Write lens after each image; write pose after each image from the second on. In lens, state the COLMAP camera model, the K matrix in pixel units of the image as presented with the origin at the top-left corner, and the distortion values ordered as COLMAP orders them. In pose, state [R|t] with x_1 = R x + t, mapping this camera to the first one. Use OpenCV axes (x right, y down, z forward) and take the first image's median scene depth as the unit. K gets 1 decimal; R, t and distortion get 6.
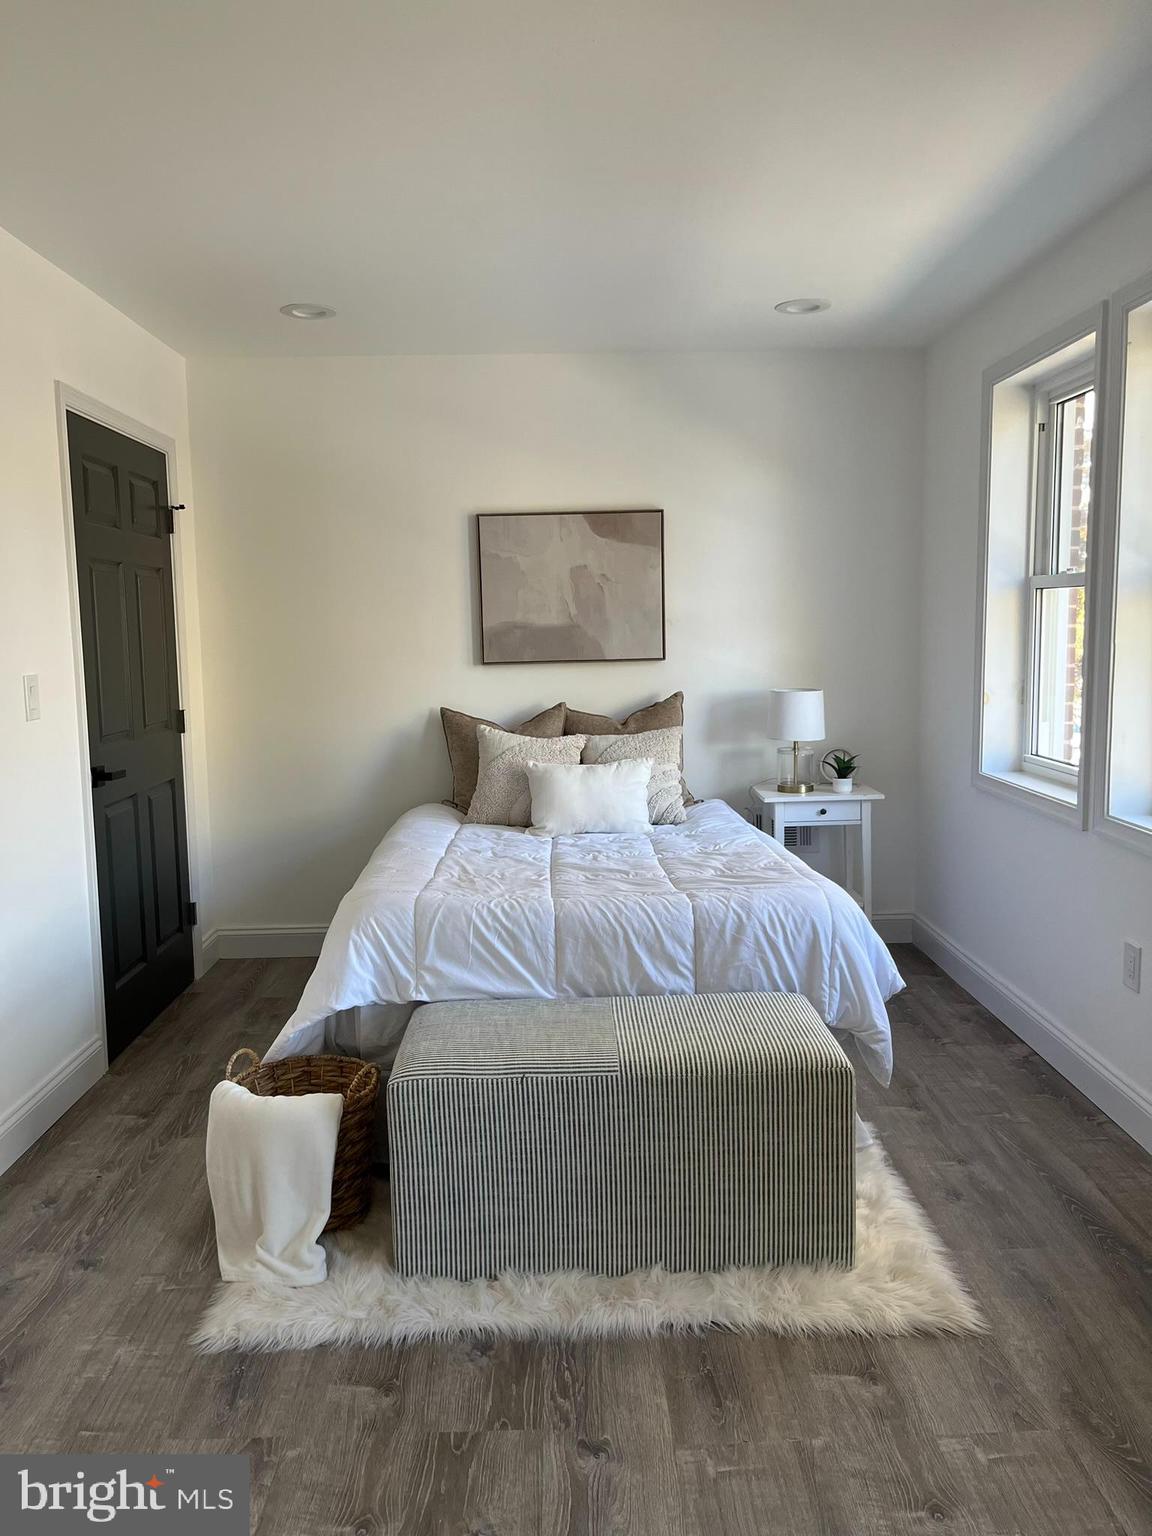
lens RADIAL K [[1167.5, 0, 531.2], [0, 1167.5, 768.2], [0, 0, 1]] dist [0.038890, -0.041406]
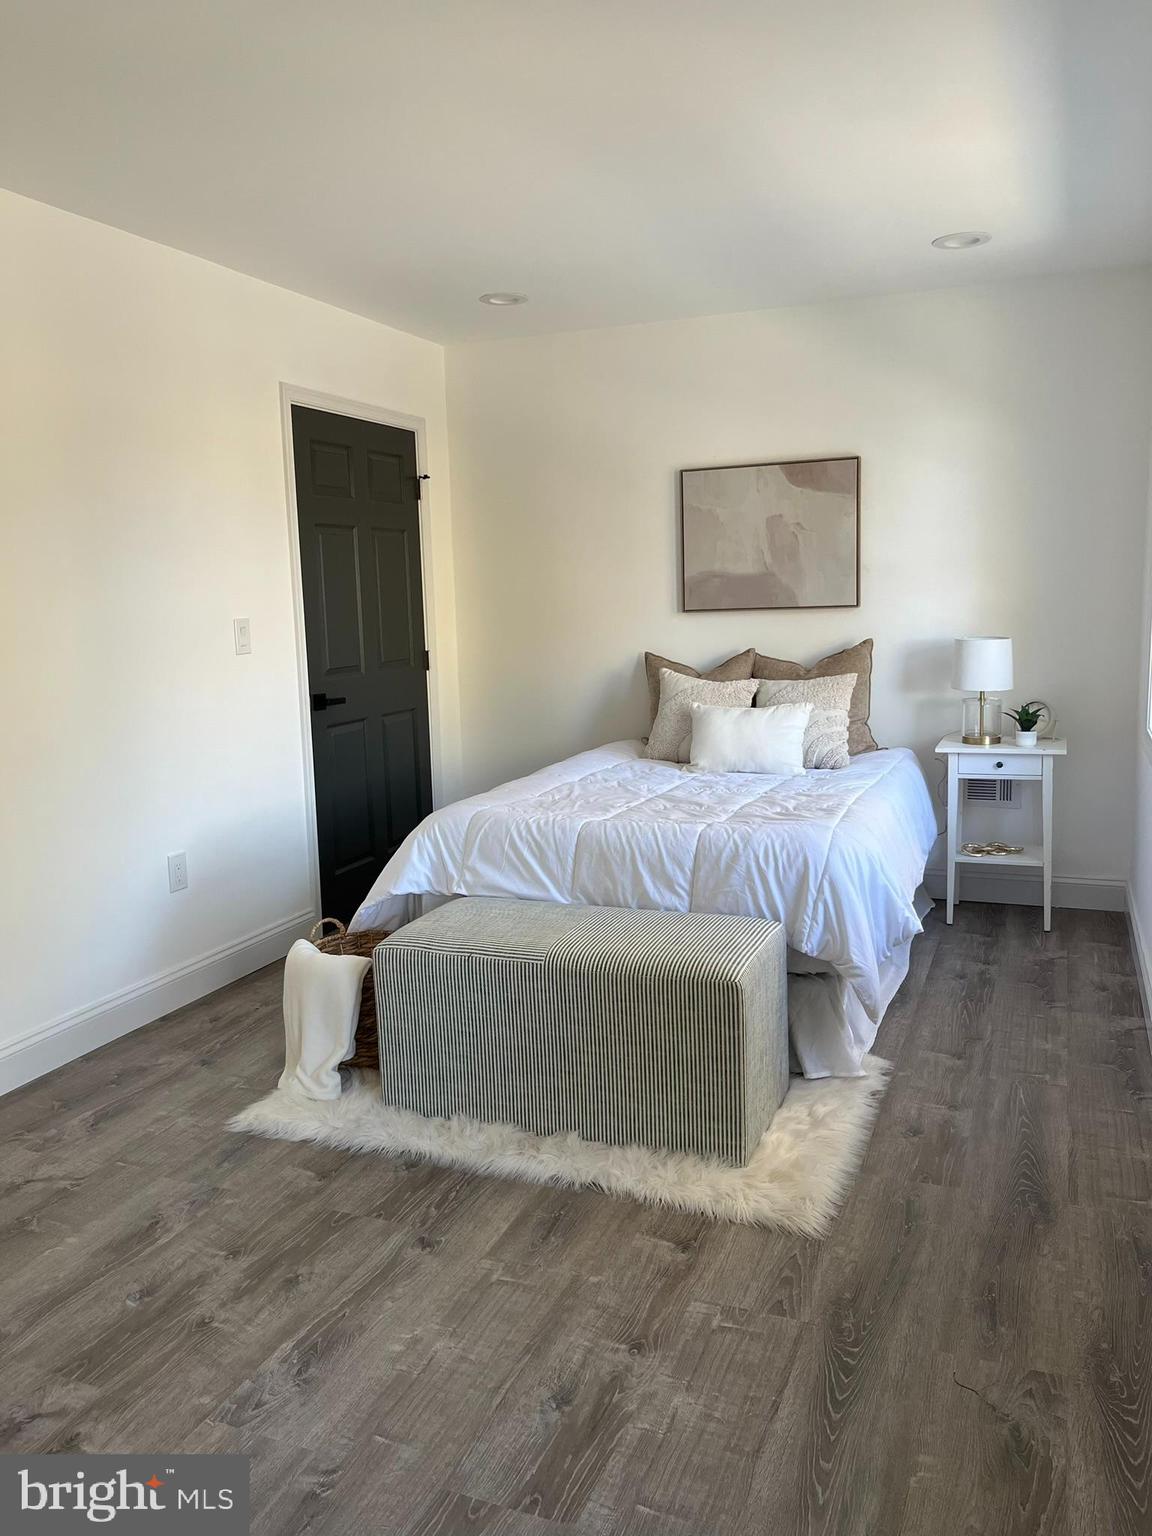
lens RADIAL K [[1167.5, 0, 566.7], [0, 1167.5, 764.2], [0, 0, 1]] dist [0.038890, -0.041406]
pose [[0.919550, 0.052386, -0.389465, 0.450122], [-0.037140, 0.998224, 0.046579, 0.007273], [0.391214, -0.028367, 0.919863, -0.045260]]
